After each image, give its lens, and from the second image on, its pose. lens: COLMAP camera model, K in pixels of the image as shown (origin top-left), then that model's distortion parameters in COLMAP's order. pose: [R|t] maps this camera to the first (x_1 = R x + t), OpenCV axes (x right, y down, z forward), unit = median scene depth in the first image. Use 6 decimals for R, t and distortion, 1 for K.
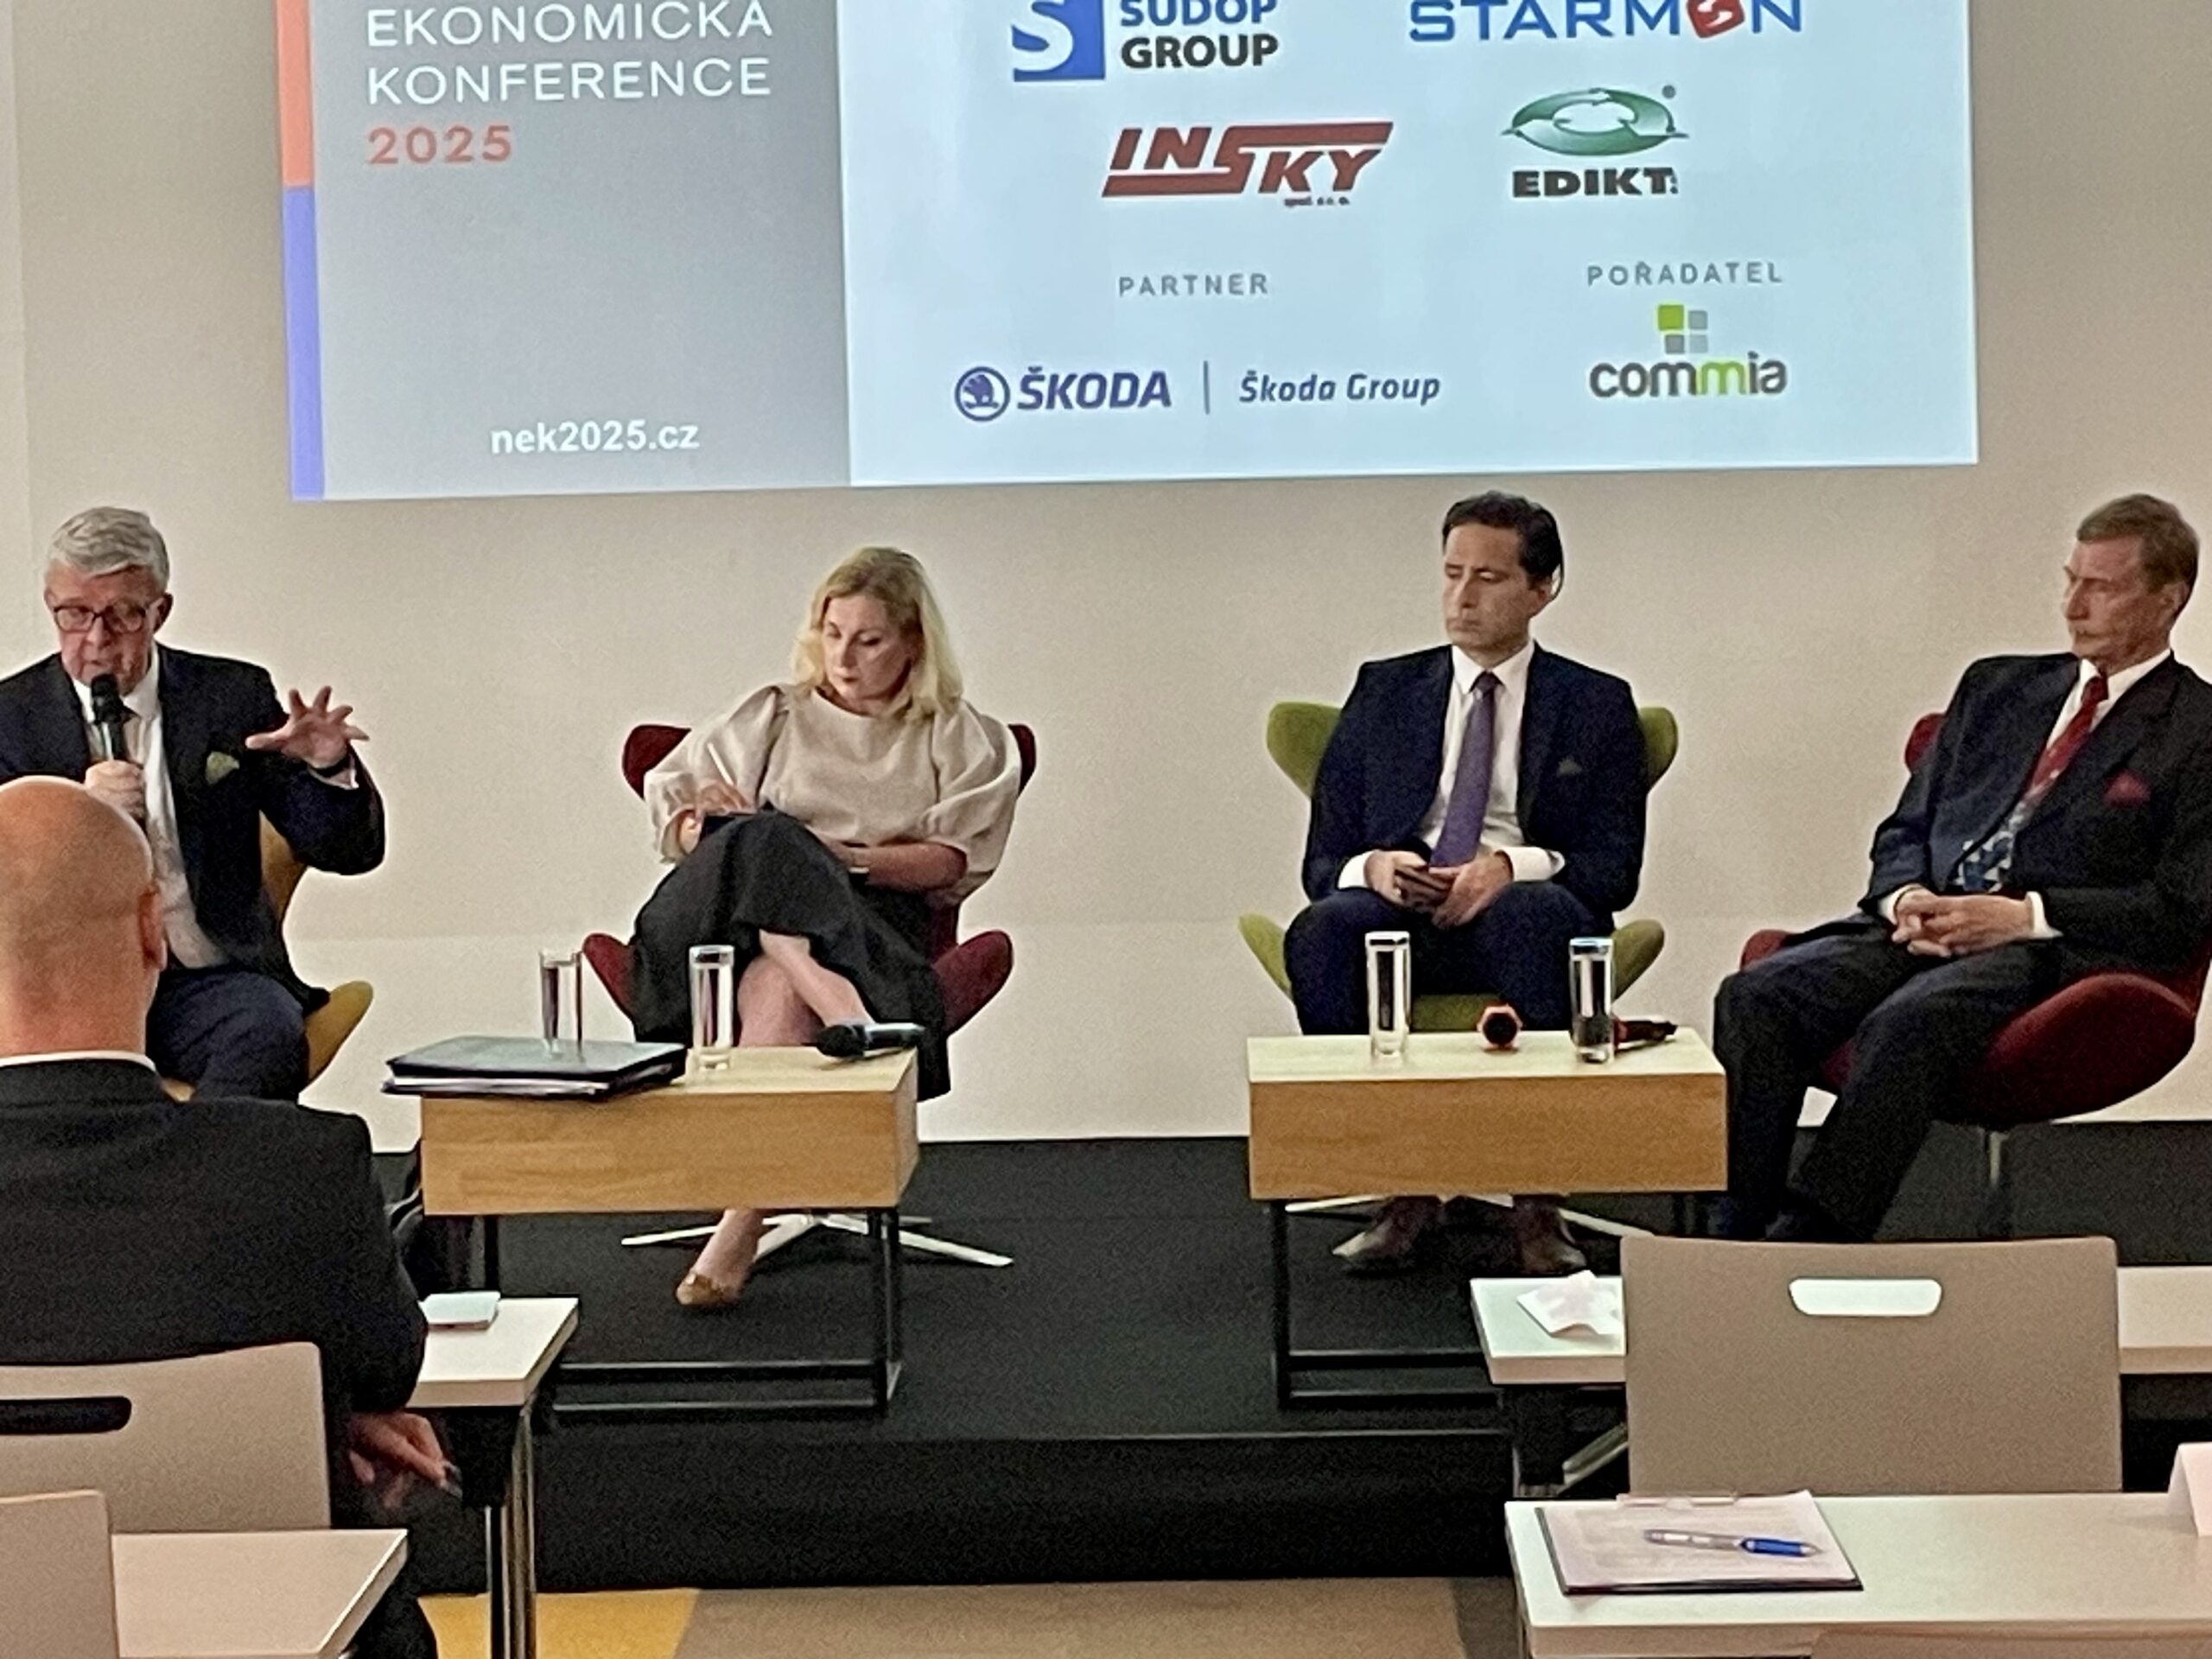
lens RADIAL K [[6082.8, 0, 1134.2], [0, 6082.8, 761.6], [0, 0, 1]] dist [0.118521, 0.000000]
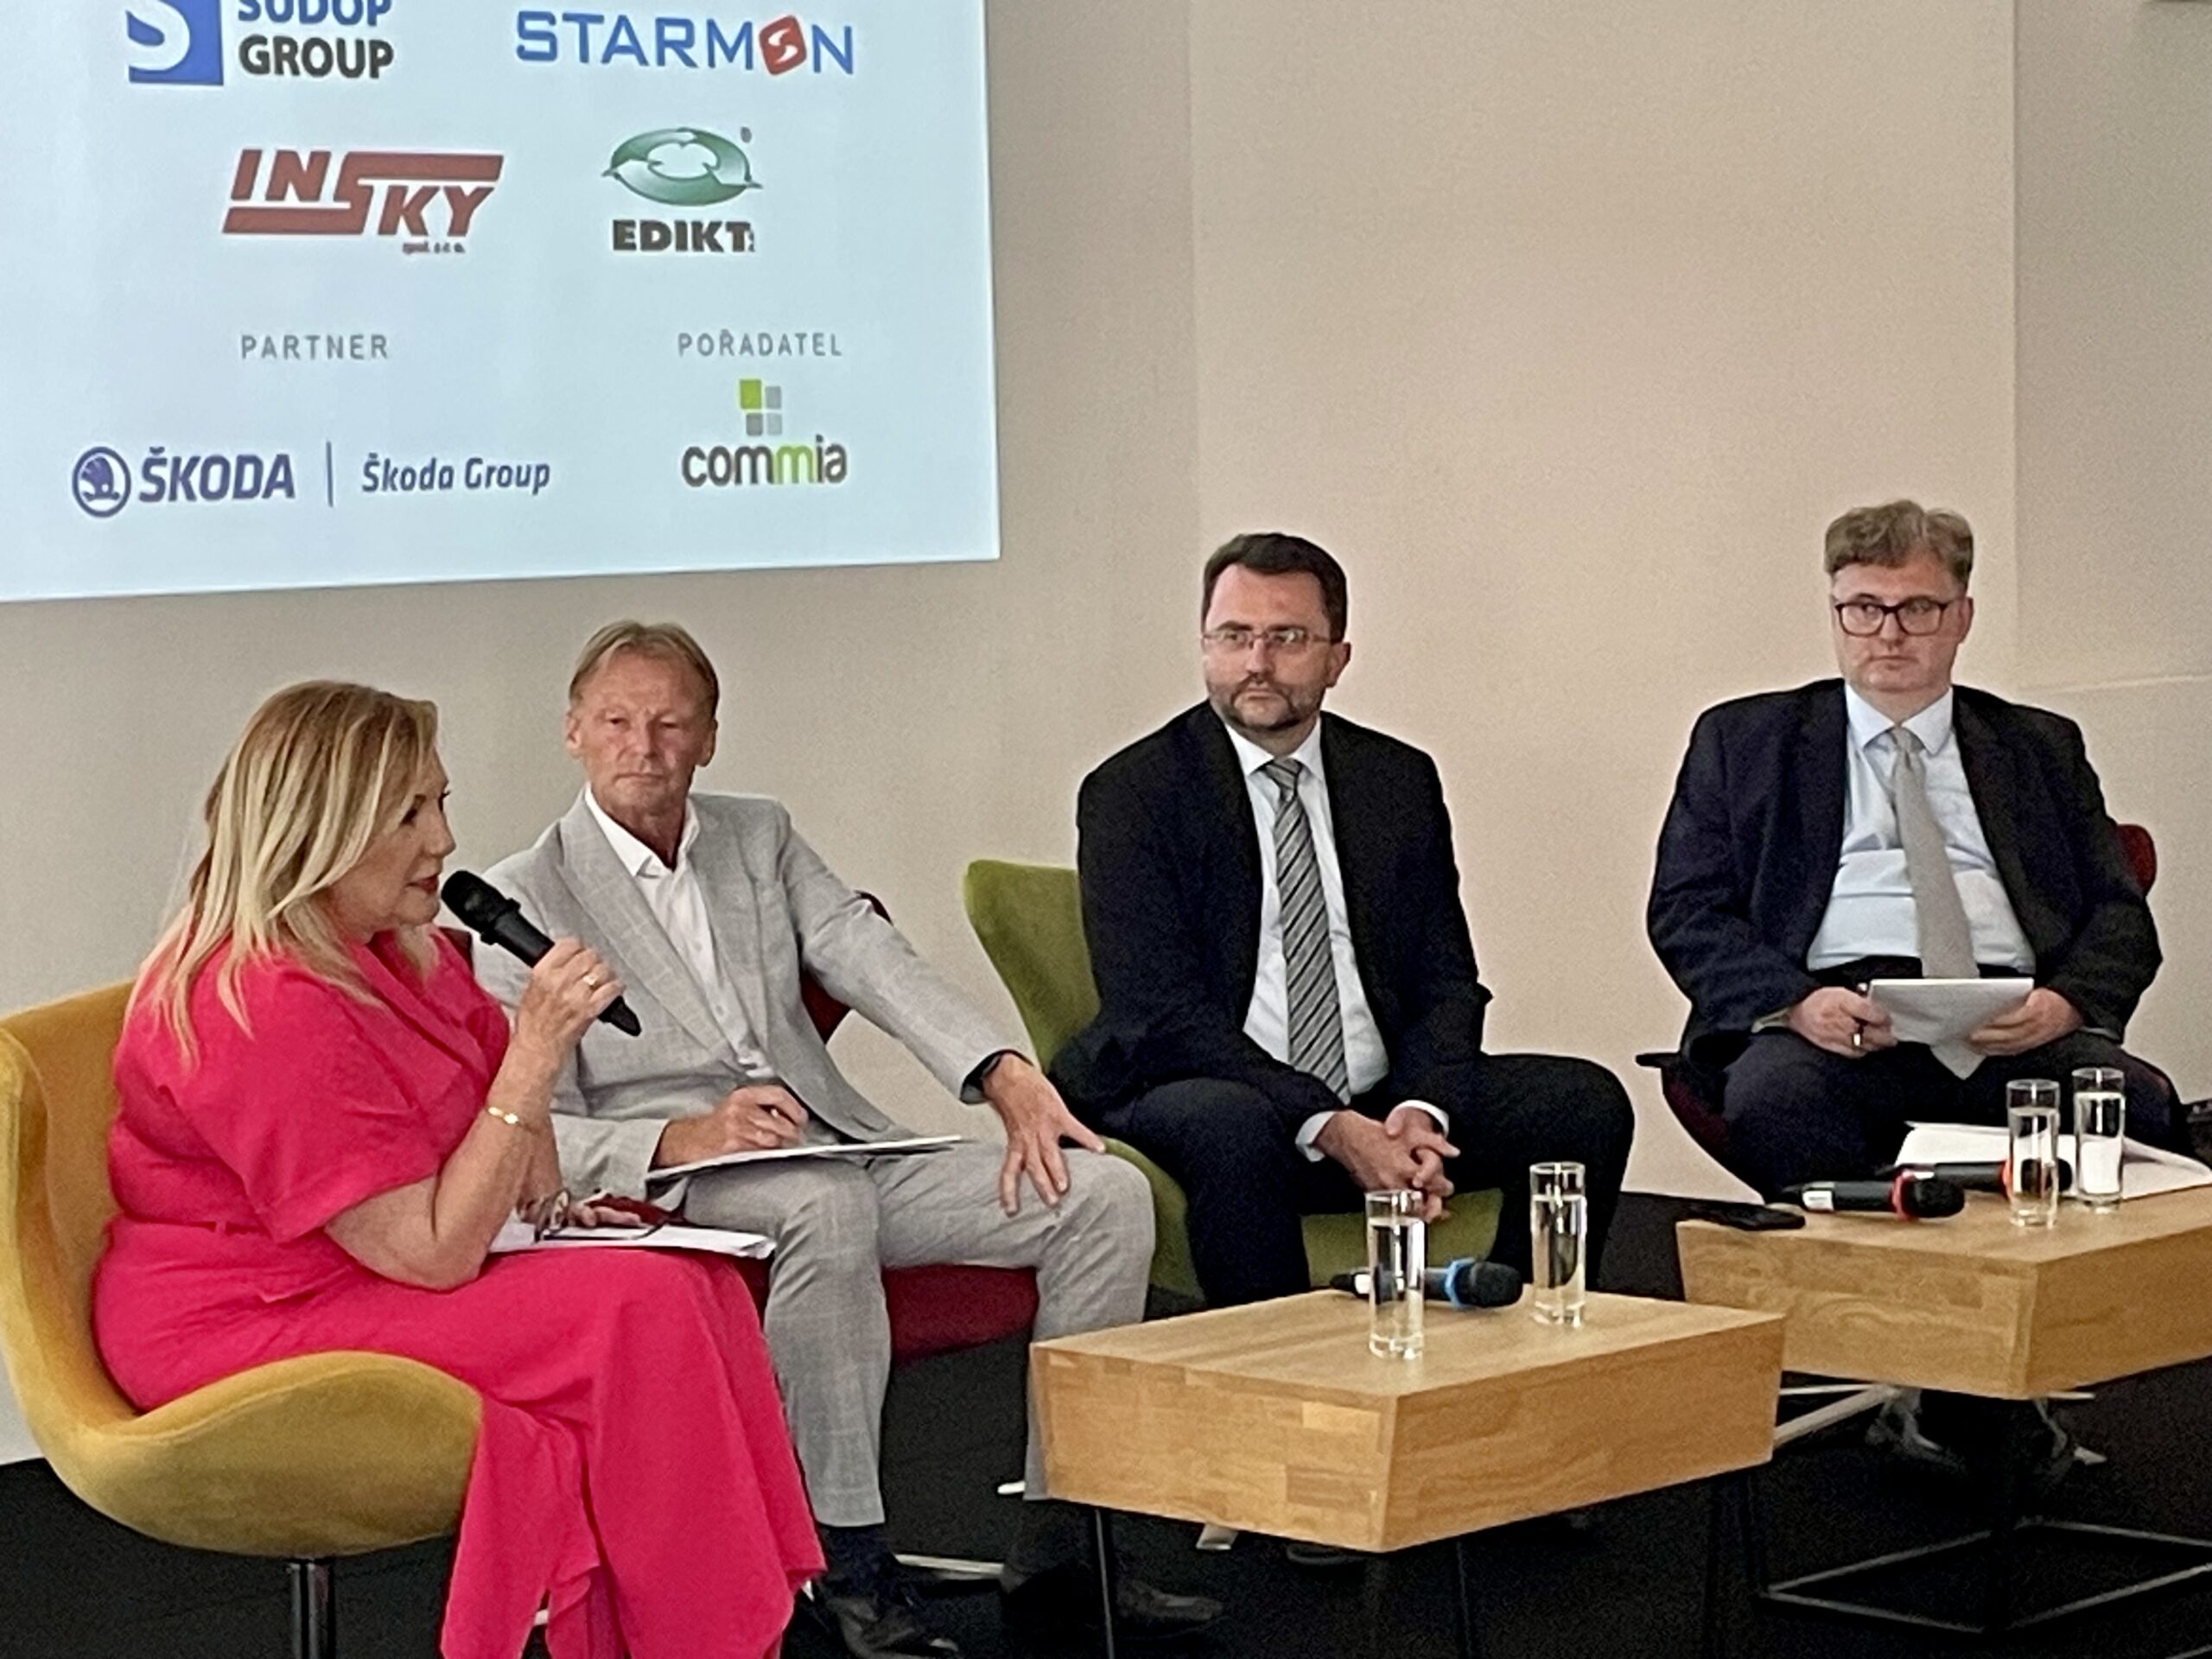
lens RADIAL K [[5694.8, 0, 1106.7], [0, 5694.8, 815.0], [0, 0, 1]] dist [0.097136, 0.000000]
pose [[0.676969, -0.043349, 0.734734, -0.477634], [0.060804, 0.998146, 0.002866, -0.012219], [-0.733495, 0.042734, 0.678350, 0.413362]]
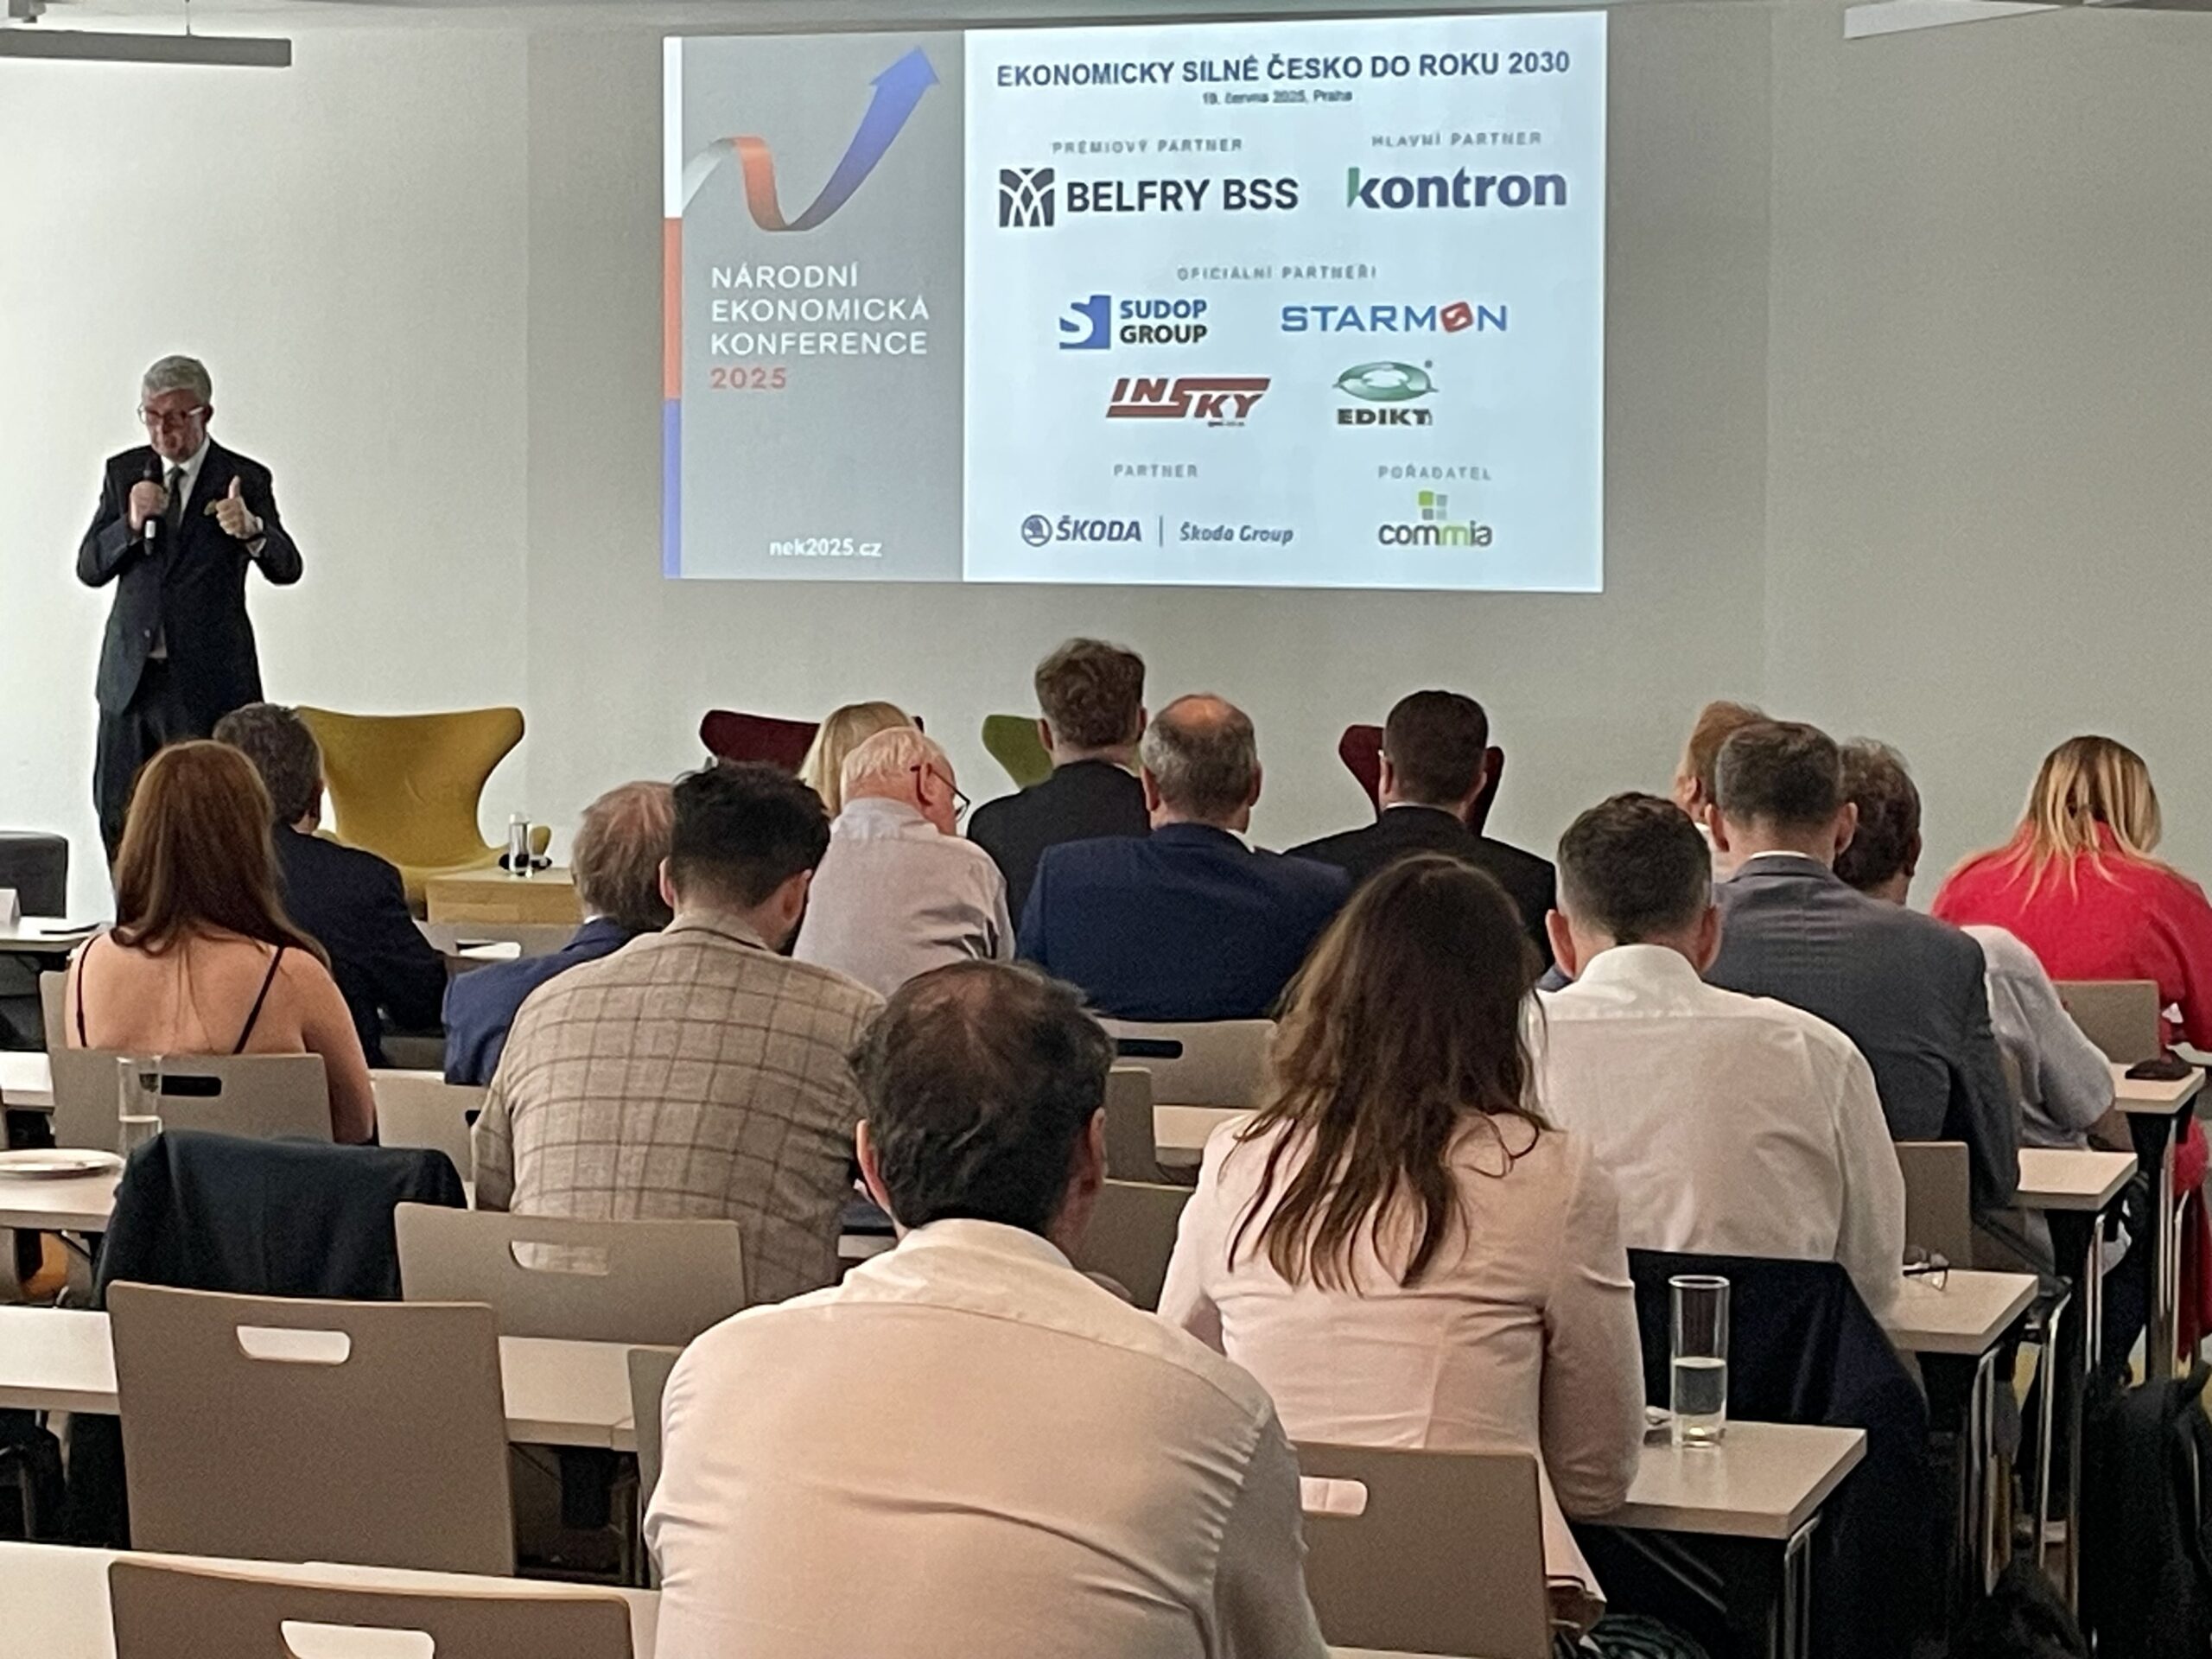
lens RADIAL K [[5032.5, 0, 1072.3], [0, 5032.5, 860.6], [0, 0, 1]] dist [0.107352, 0.000000]
pose [[0.953731, 0.053147, -0.295928, 0.411505], [-0.052262, 0.998574, 0.010906, 0.016776], [0.296086, 0.005064, 0.955148, -0.356002]]
